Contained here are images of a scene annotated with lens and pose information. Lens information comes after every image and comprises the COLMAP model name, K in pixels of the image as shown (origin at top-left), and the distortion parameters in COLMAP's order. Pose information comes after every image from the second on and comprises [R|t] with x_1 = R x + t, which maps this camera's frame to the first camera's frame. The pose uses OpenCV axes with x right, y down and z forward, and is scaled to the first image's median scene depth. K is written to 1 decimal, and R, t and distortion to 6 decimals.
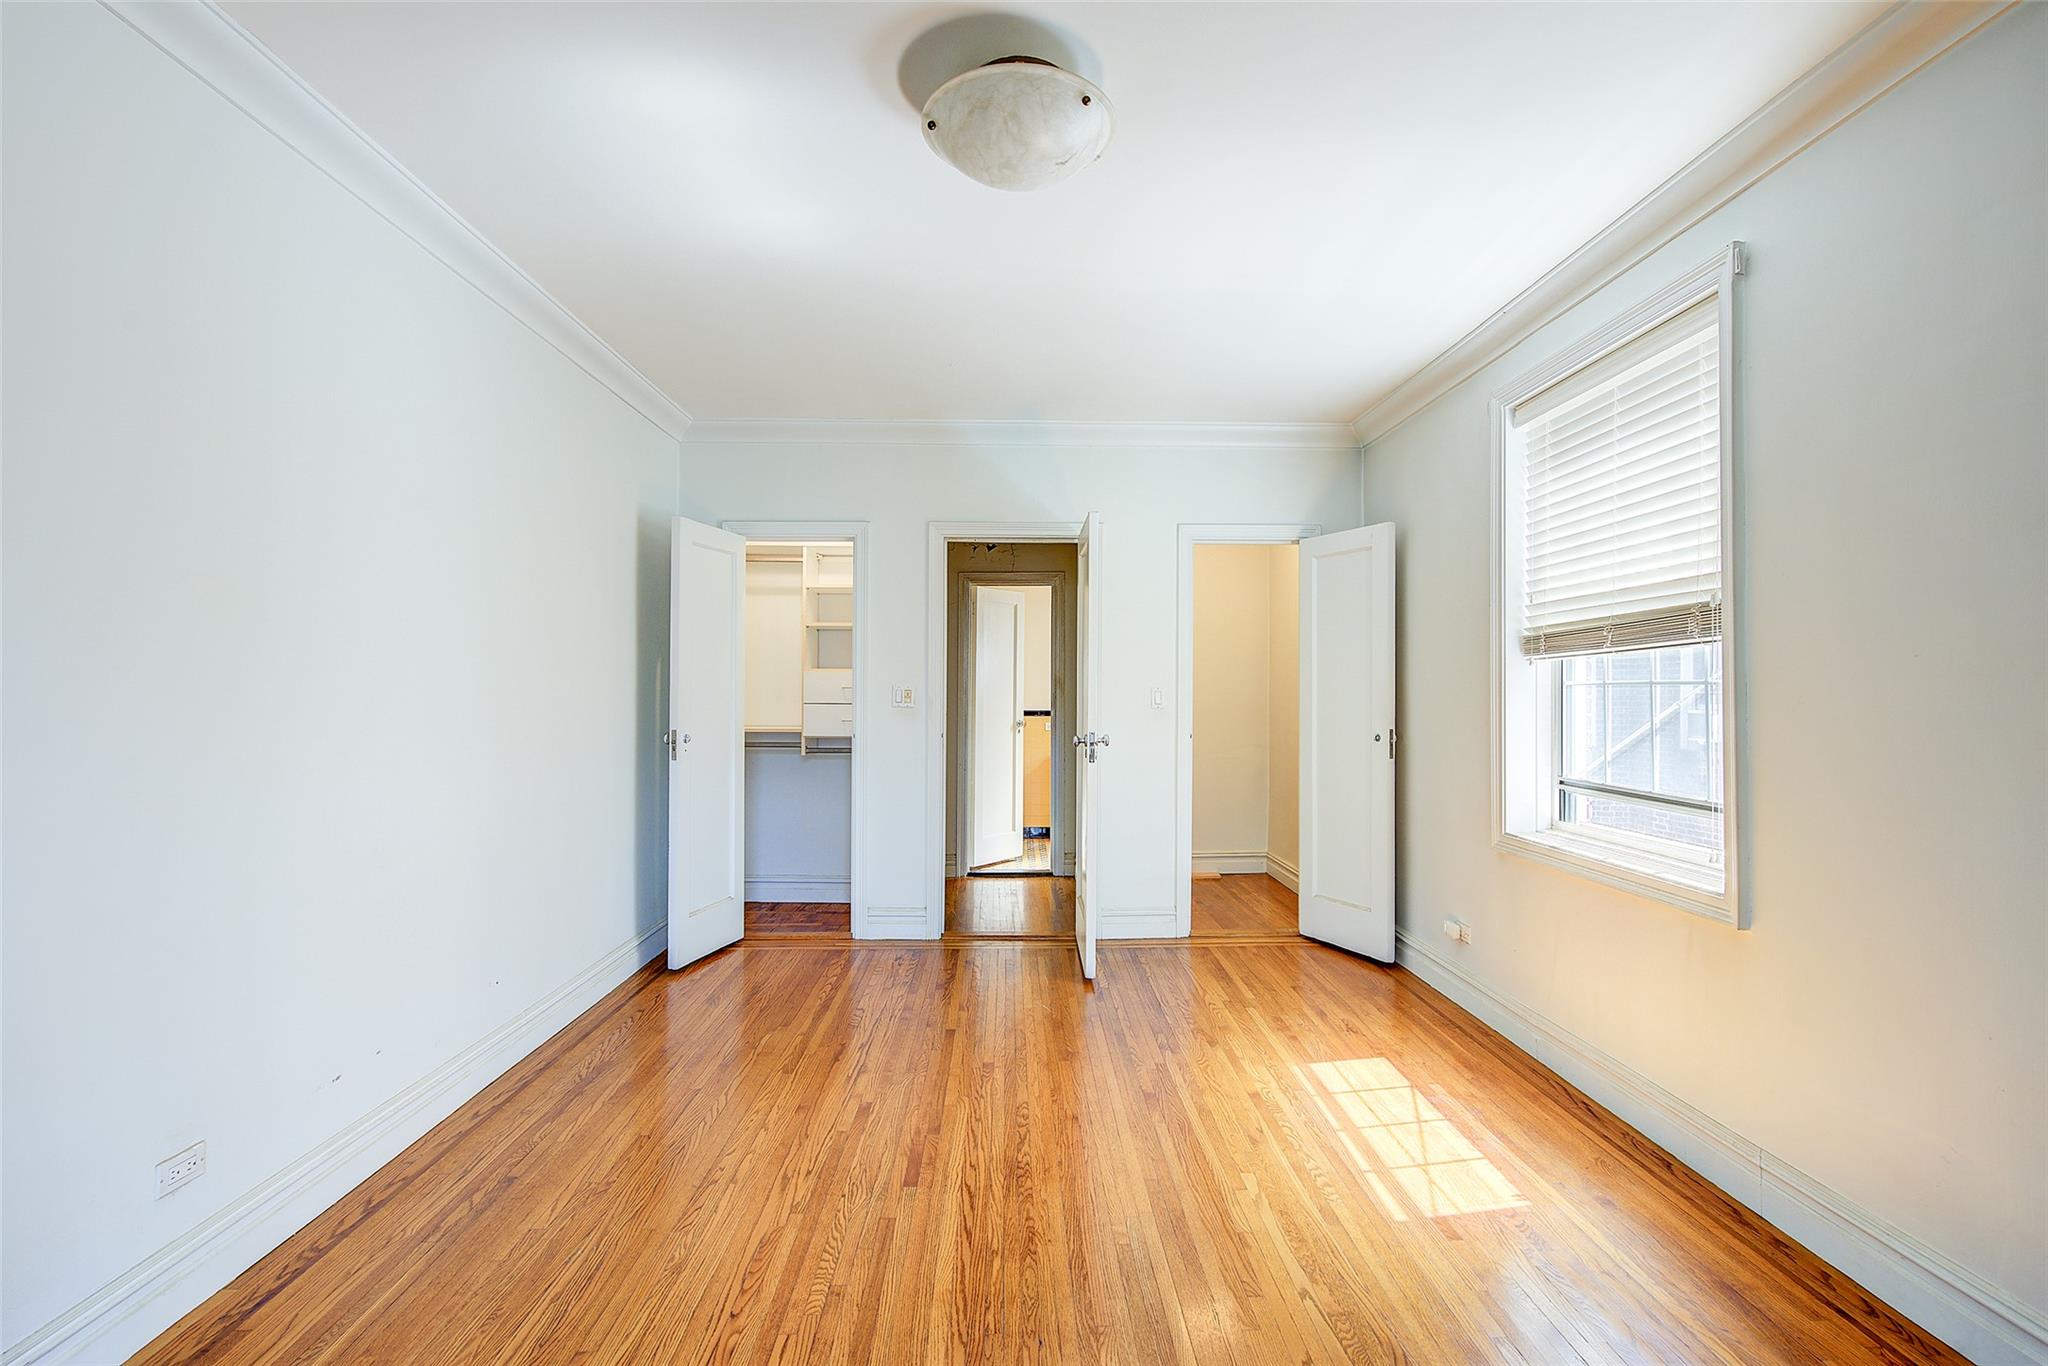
lens RADIAL K [[959.0, 0, 1030.2], [0, 959.0, 685.3], [0, 0, 1]] dist [0.013622, -0.006775]
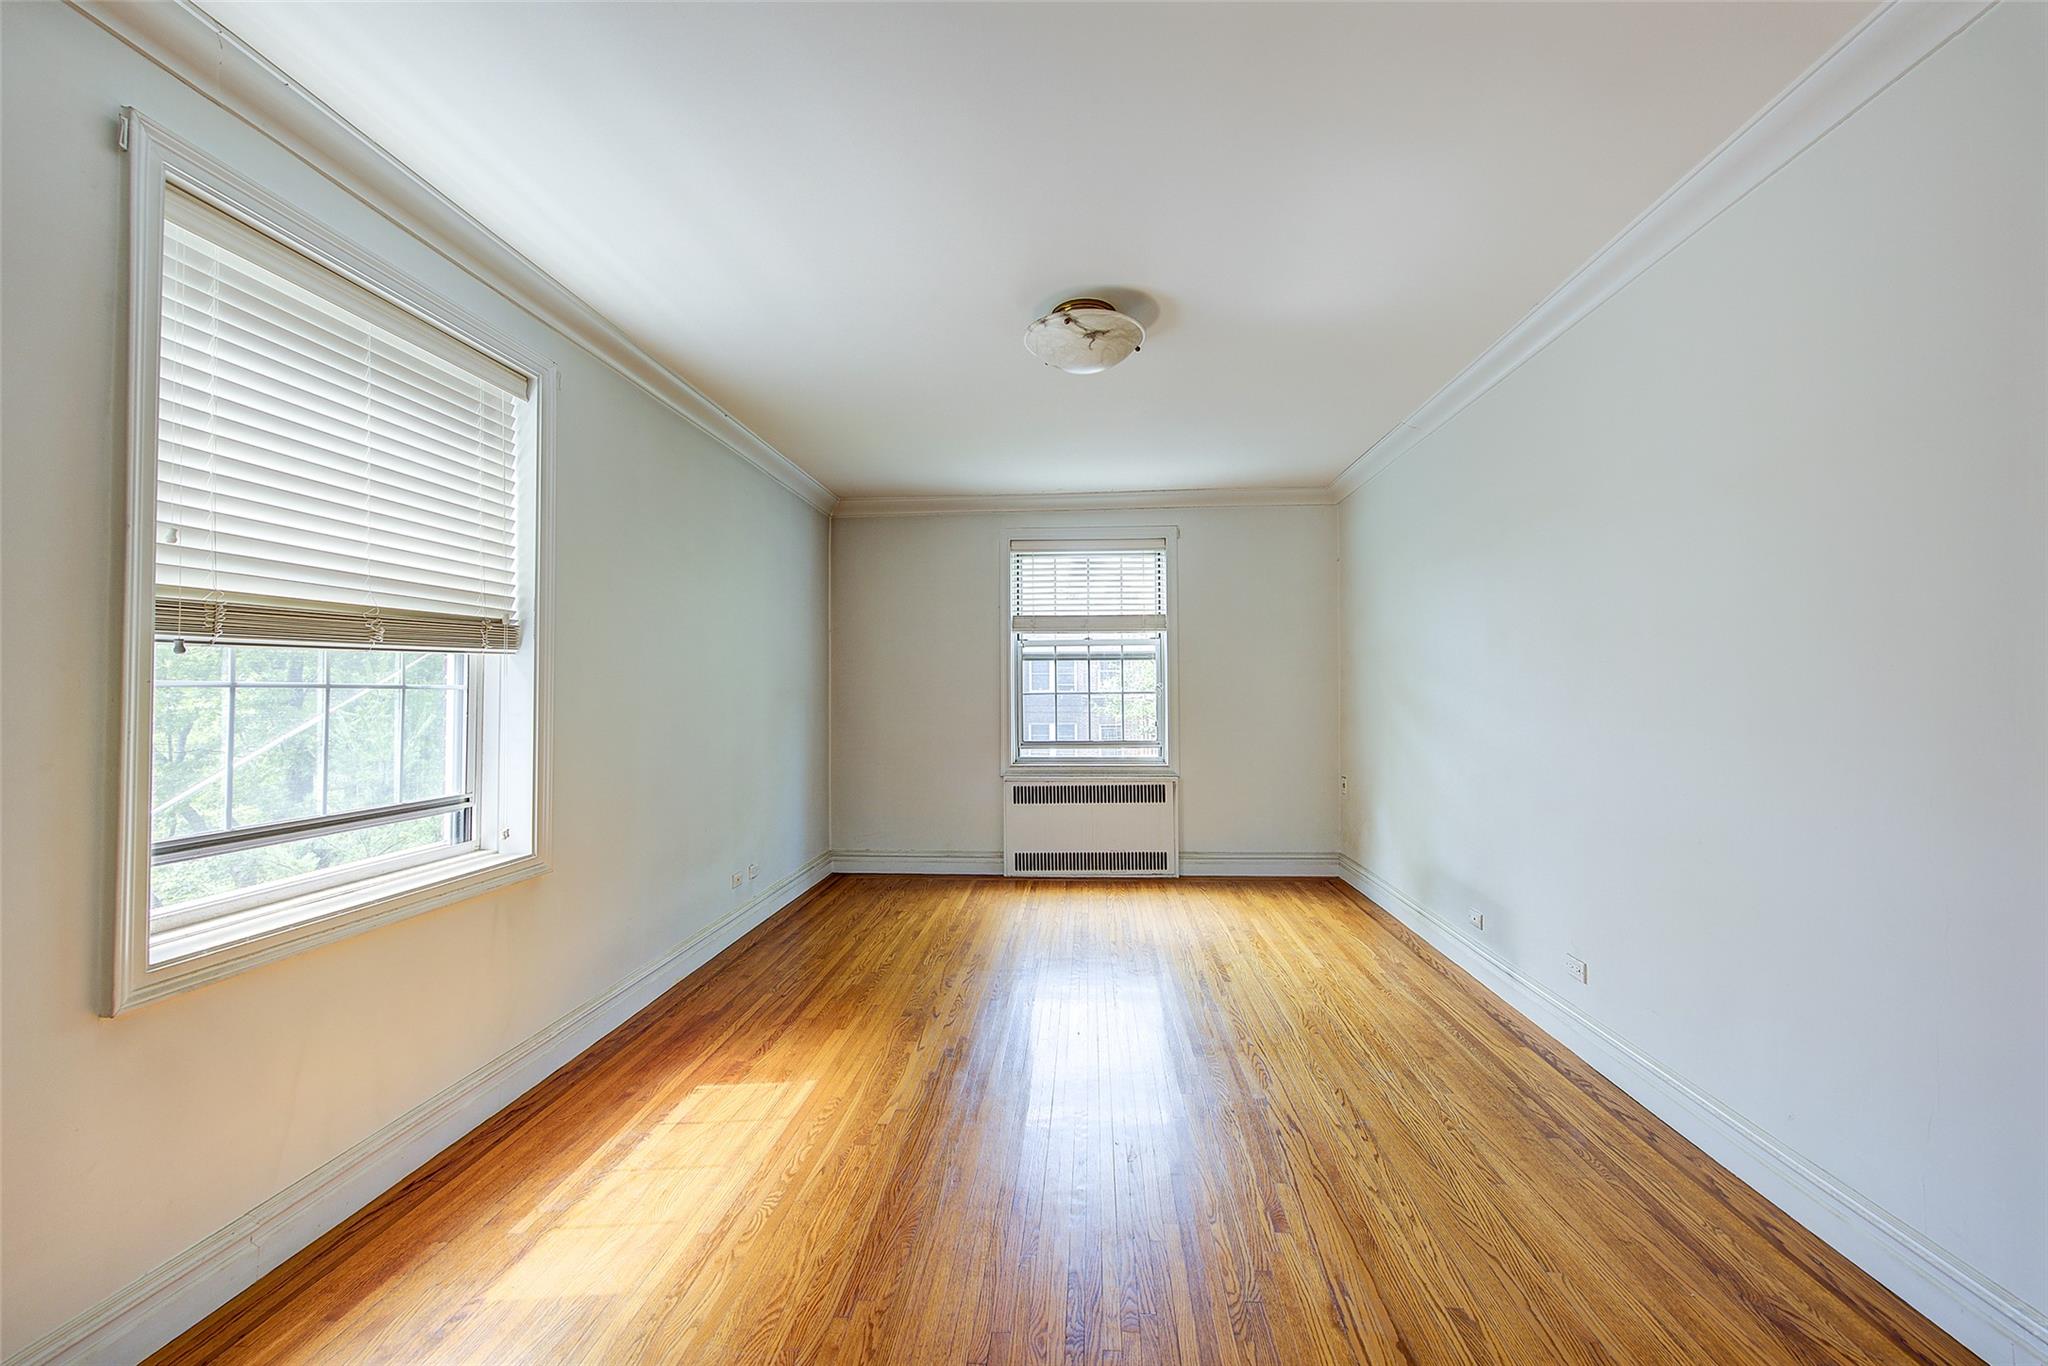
lens RADIAL K [[820.0, 0, 1039.5], [0, 820.0, 689.6], [0, 0, 1]] dist [0.006378, -0.000160]
pose [[-0.996059, 0.003979, 0.088607, -0.039162], [0.003075, 0.999942, -0.010337, 0.010582], [-0.088643, -0.010024, -0.996013, 1.745505]]
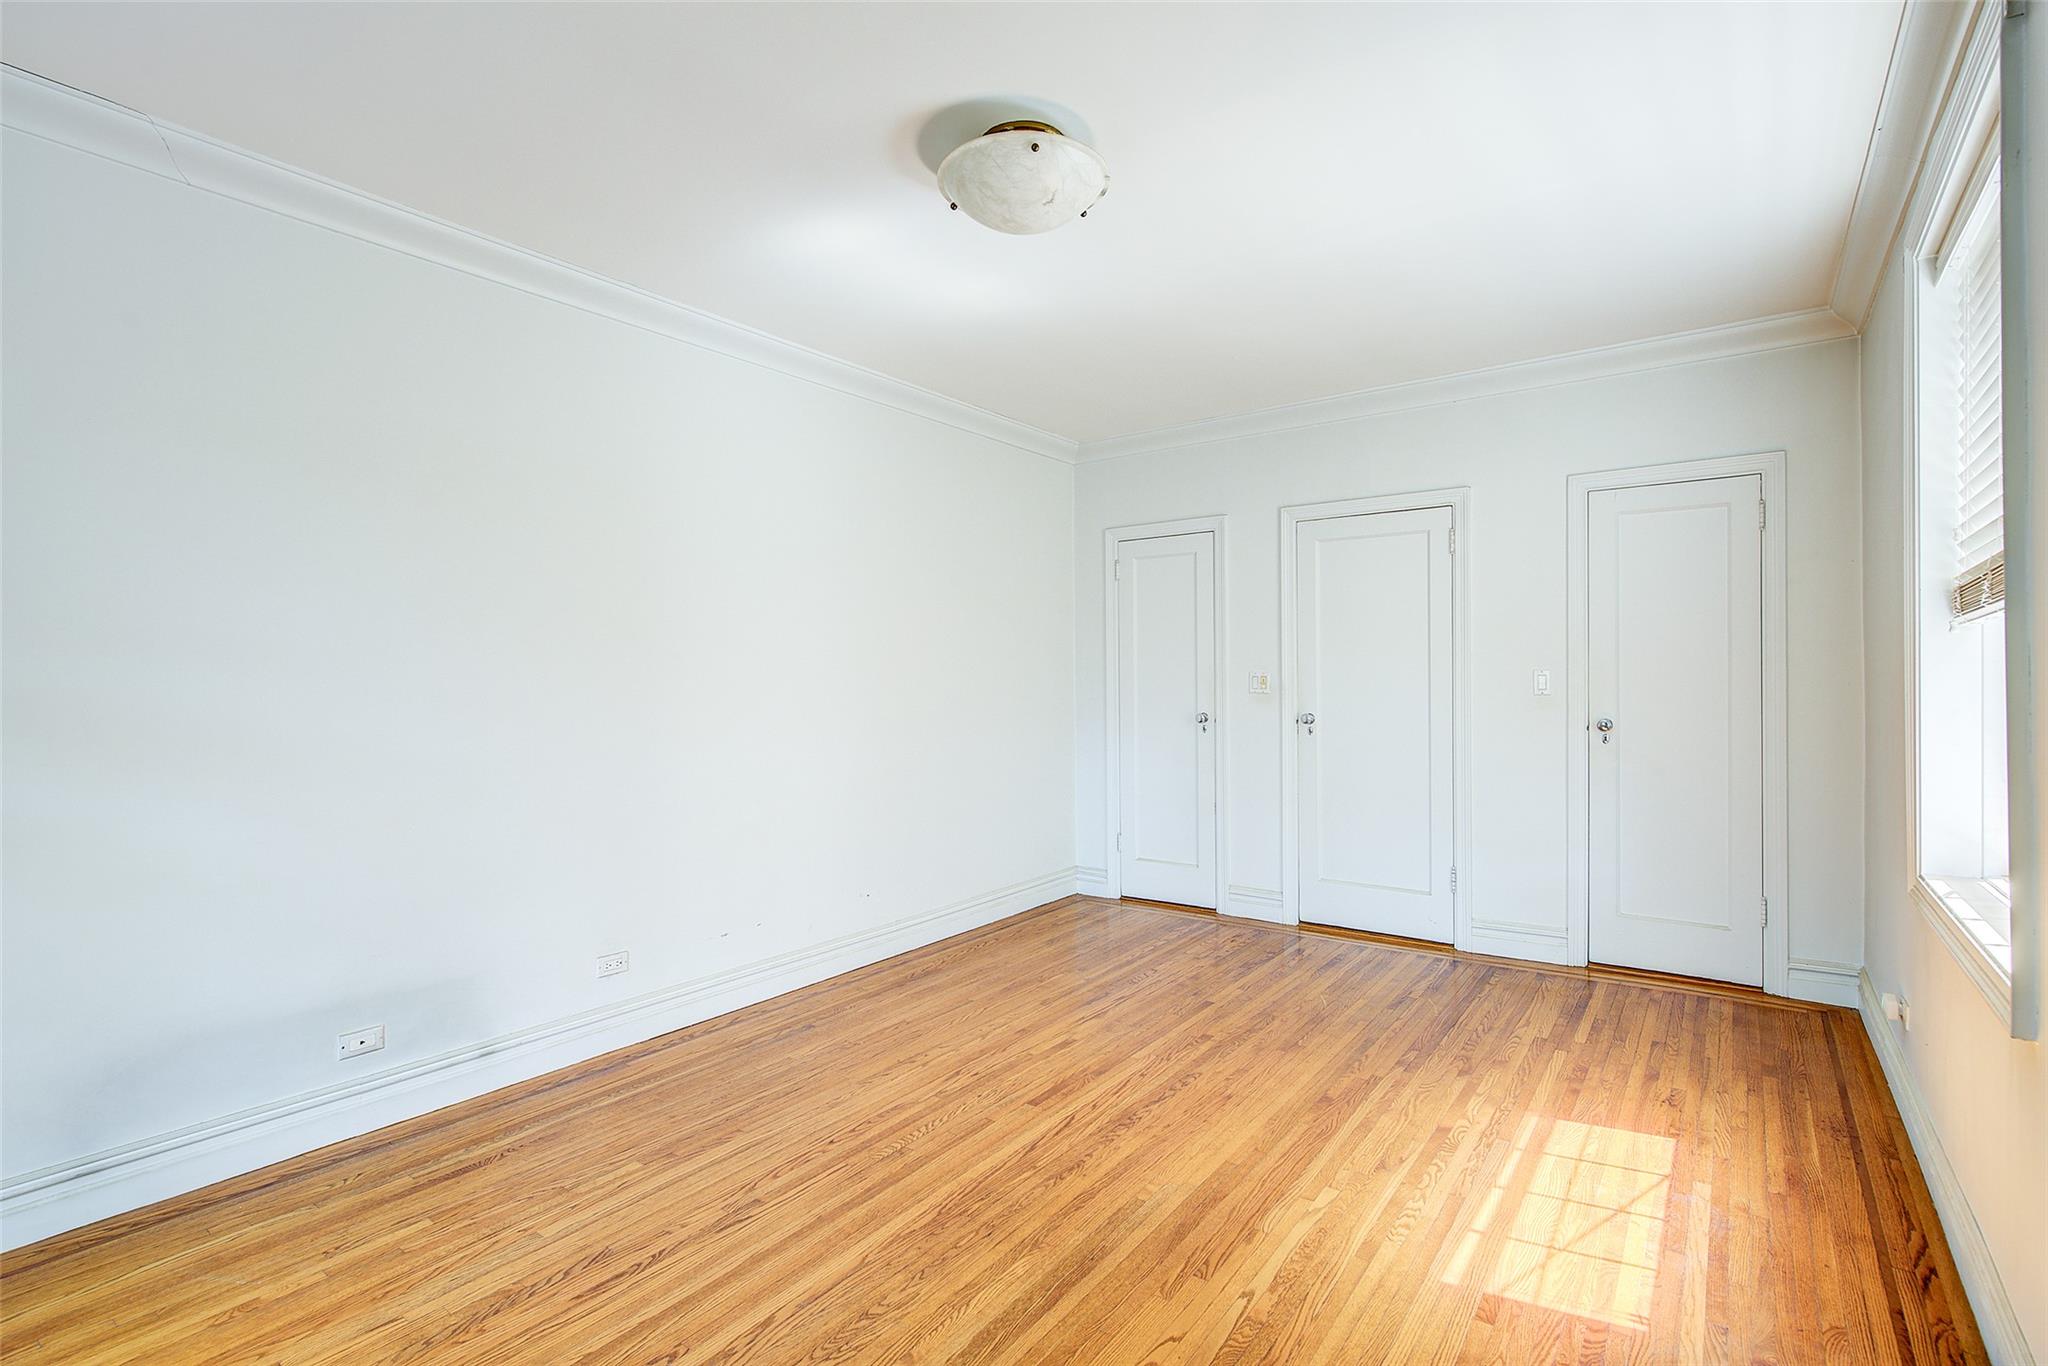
lens RADIAL K [[959.0, 0, 1030.2], [0, 959.0, 685.3], [0, 0, 1]] dist [0.013622, -0.006775]
pose [[0.793106, -0.005448, -0.609059, 0.508864], [0.014322, 0.999850, 0.009707, 0.001777], [0.608915, -0.016422, 0.793066, 0.073803]]
